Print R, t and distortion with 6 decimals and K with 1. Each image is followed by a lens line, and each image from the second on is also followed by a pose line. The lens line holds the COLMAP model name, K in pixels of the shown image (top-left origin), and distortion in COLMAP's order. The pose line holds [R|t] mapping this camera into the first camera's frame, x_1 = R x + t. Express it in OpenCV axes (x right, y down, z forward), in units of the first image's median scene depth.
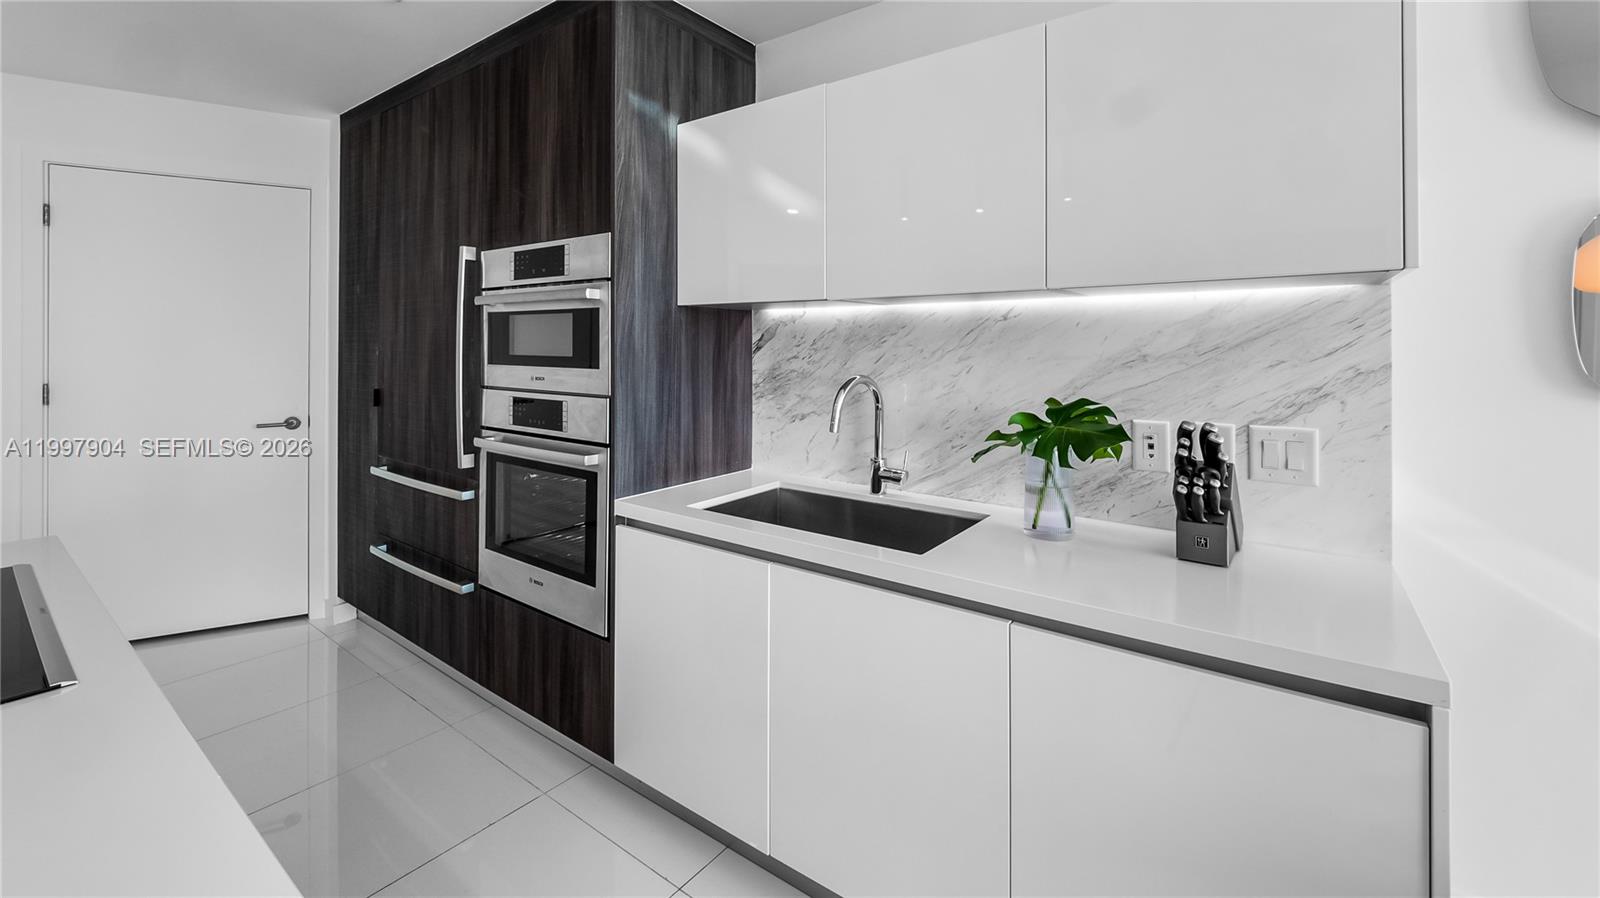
lens RADIAL K [[651.4, 0, 818.7], [0, 651.4, 345.1], [0, 0, 1]] dist [0.013306, -0.000074]
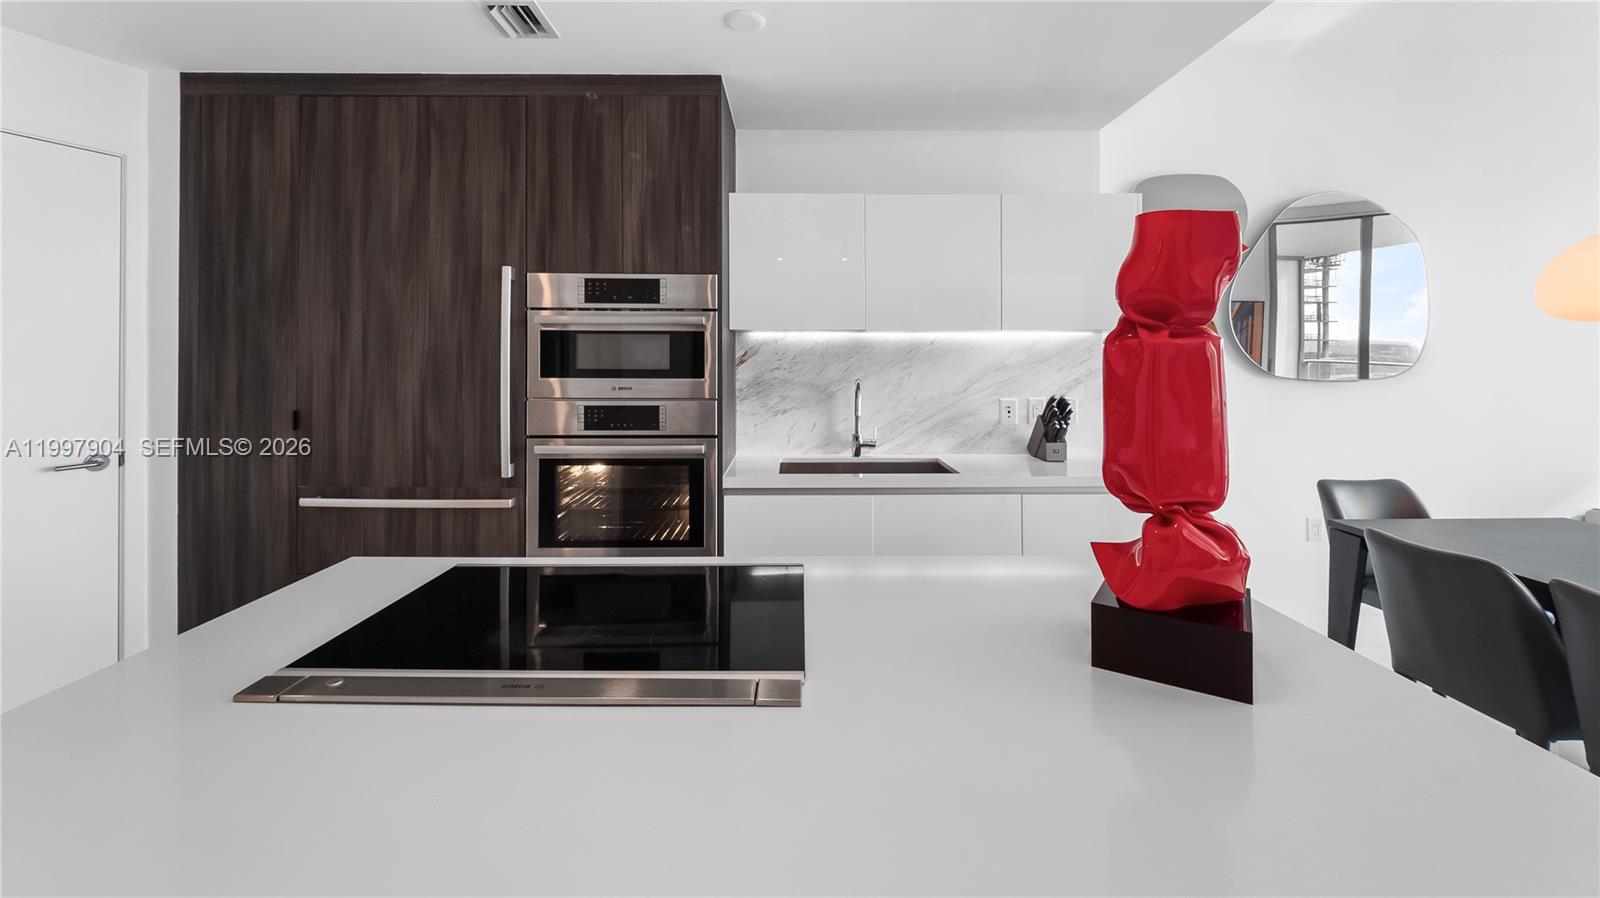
lens RADIAL K [[655.0, 0, 798.6], [0, 655.0, 355.4], [0, 0, 1]] dist [-0.001242, -0.000258]
pose [[0.801483, 0.002776, 0.598012, -0.916423], [-0.000023, 0.999989, -0.004611, -0.002819], [-0.598018, 0.003682, 0.801474, -0.146339]]
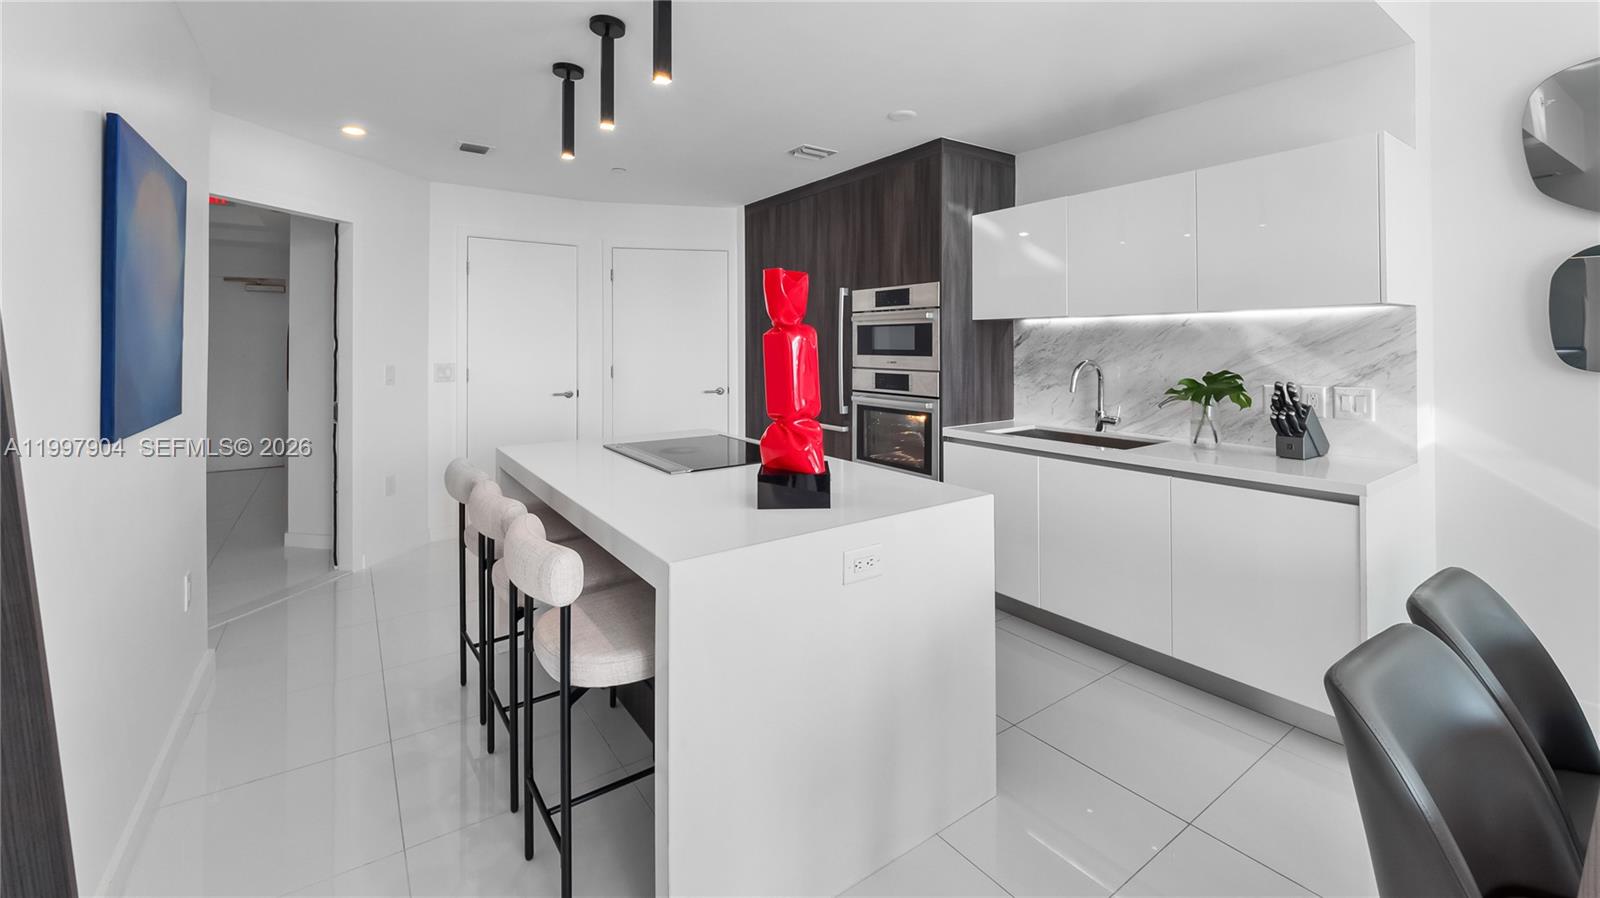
lens RADIAL K [[655.0, 0, 798.6], [0, 655.0, 355.4], [0, 0, 1]] dist [-0.001242, -0.000258]
pose [[0.943215, -0.001821, -0.332178, -0.077217], [0.008973, 0.999760, 0.019999, -0.006378], [0.332062, -0.021844, 0.943005, -0.809770]]
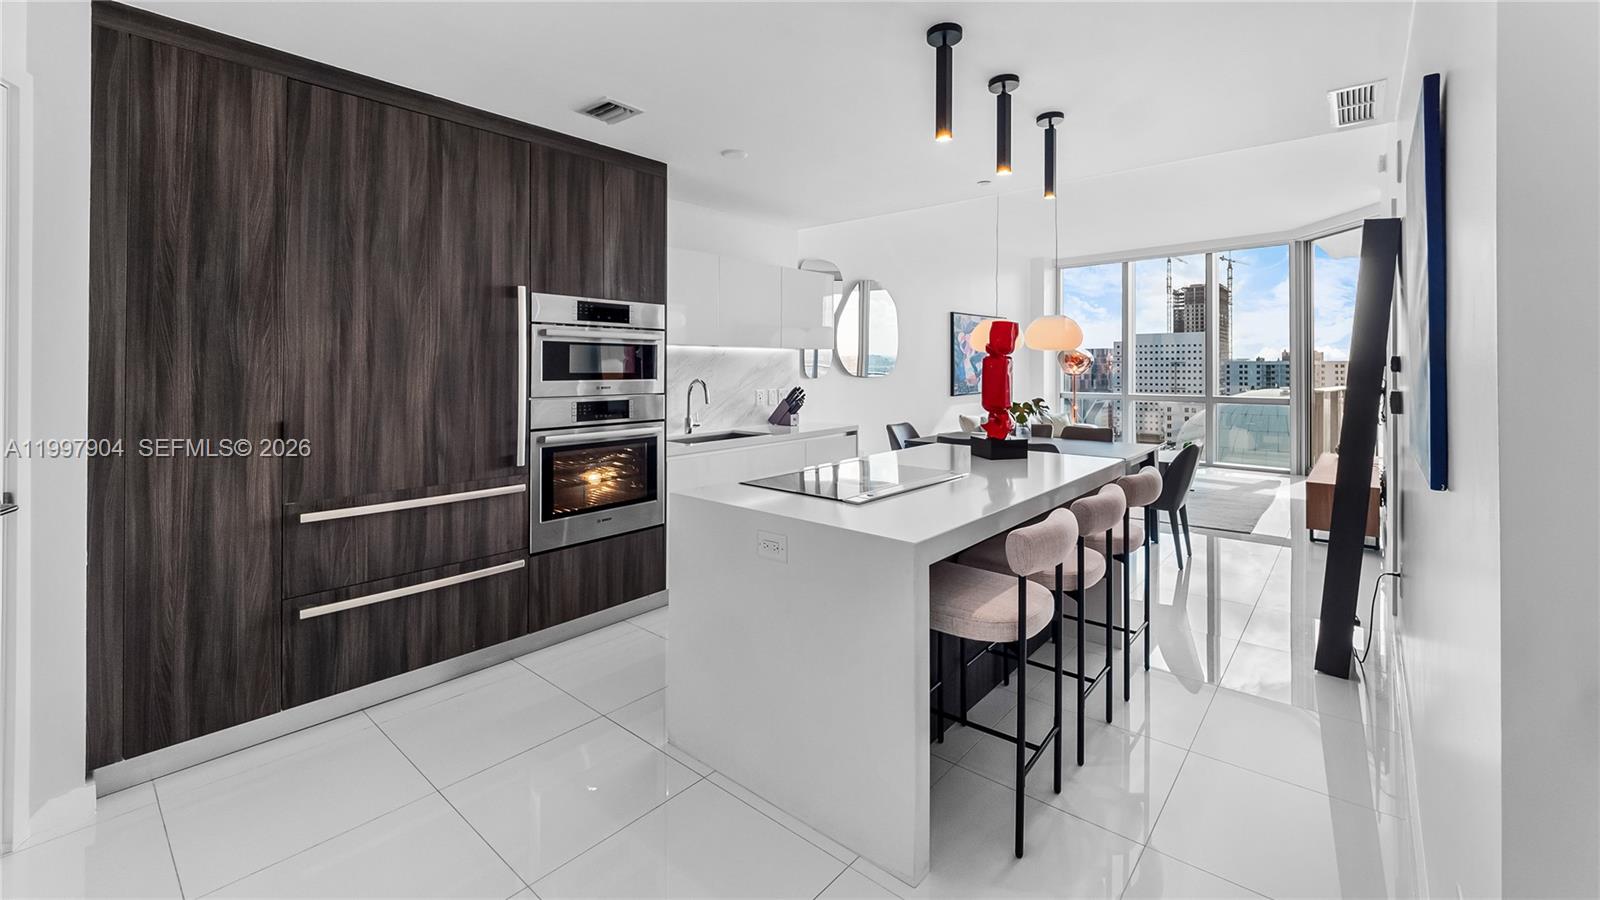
lens RADIAL K [[648.6, 0, 803.1], [0, 648.6, 361.1], [0, 0, 1]] dist [0.028968, 0.000036]
pose [[0.096815, 0.003342, 0.995297, -1.979273], [-0.003361, 0.999990, -0.003031, -0.008281], [-0.995297, -0.003051, 0.096825, 0.401608]]
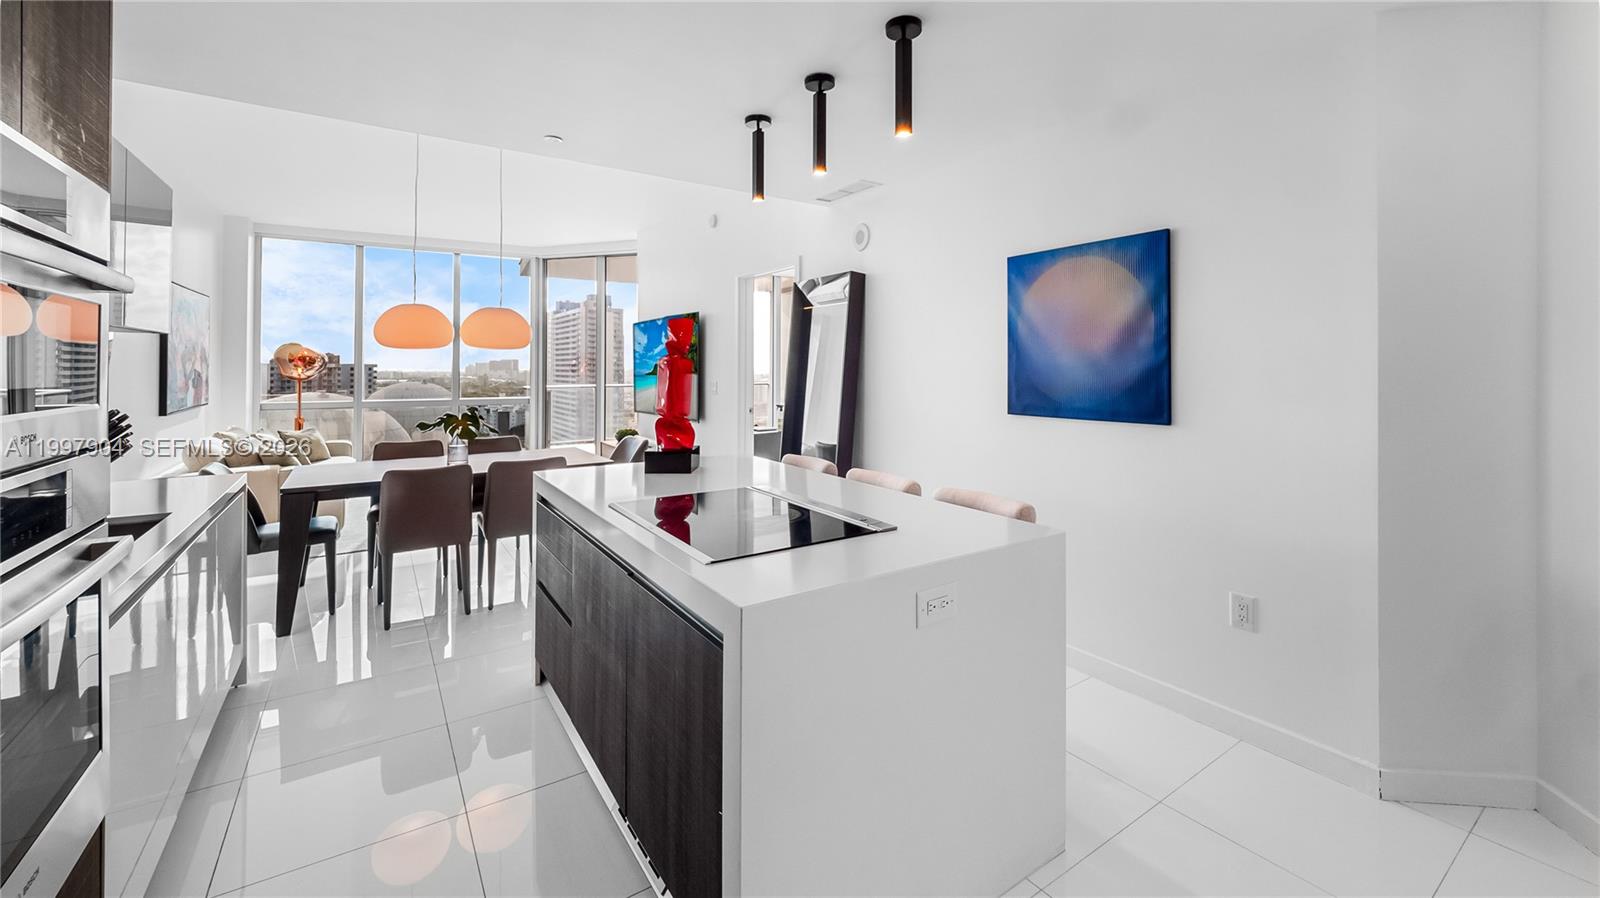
lens RADIAL K [[660.6, 0, 806.1], [0, 660.6, 366.2], [0, 0, 1]] dist [0.013831, -0.000029]
pose [[-0.936634, -0.003327, 0.350295, -1.149694], [-0.005963, 0.999961, -0.006447, 0.002981], [-0.350260, -0.008127, -0.936617, 1.296953]]
